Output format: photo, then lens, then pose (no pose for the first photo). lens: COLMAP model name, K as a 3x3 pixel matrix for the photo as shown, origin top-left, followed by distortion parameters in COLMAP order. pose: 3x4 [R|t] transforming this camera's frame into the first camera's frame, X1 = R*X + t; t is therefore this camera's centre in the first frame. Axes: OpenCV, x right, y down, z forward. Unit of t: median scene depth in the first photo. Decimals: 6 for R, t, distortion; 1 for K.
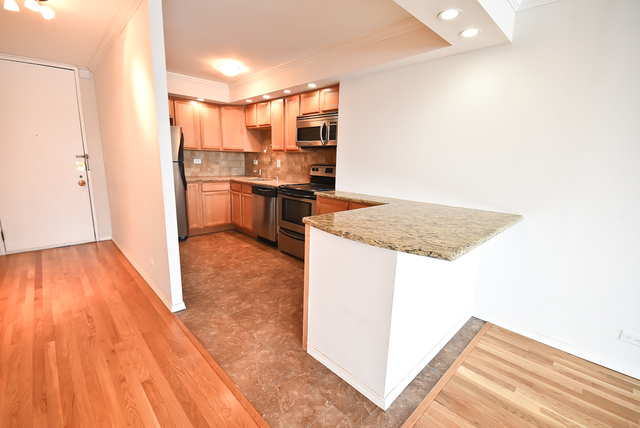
lens RADIAL K [[280.8, 0, 319.1], [0, 280.8, 217.1], [0, 0, 1]] dist [-0.003439, -0.002068]
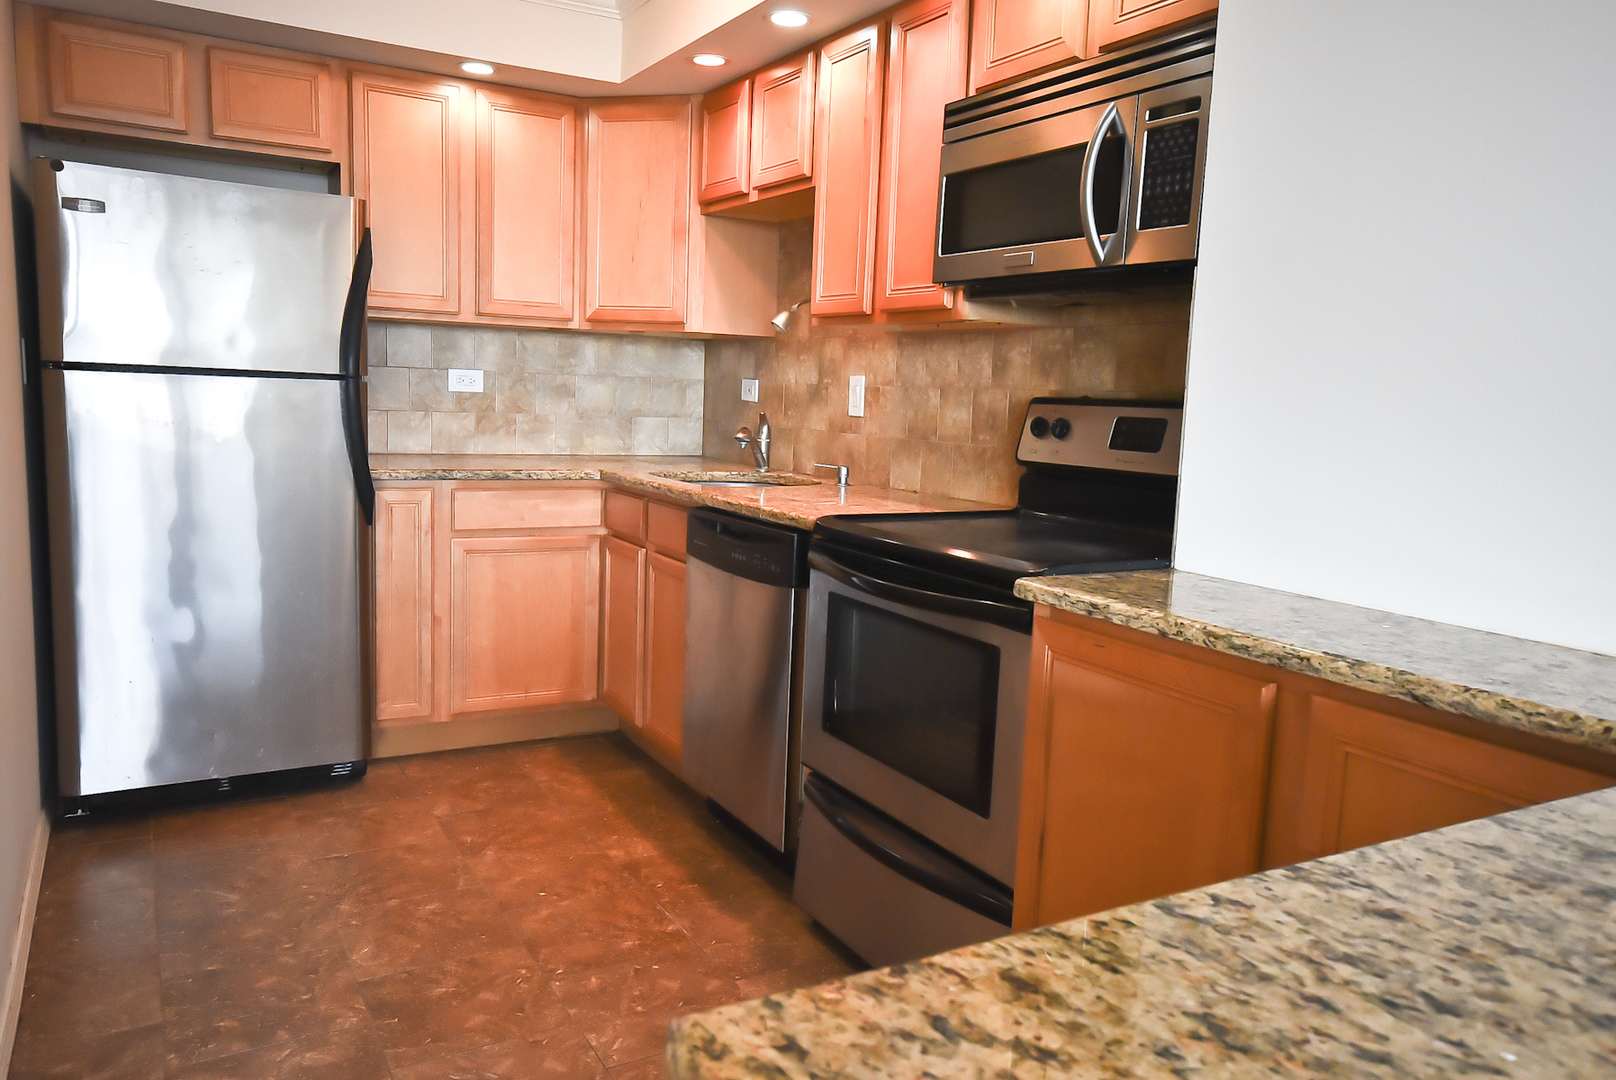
lens RADIAL K [[1177.7, 0, 800.7], [0, 1177.7, 537.4], [0, 0, 1]] dist [-0.014873, 0.003393]
pose [[0.967403, 0.039426, -0.250154, 0.017973], [-0.060494, 0.995187, -0.077097, -0.041972], [0.245910, 0.089716, 0.965132, 0.293118]]
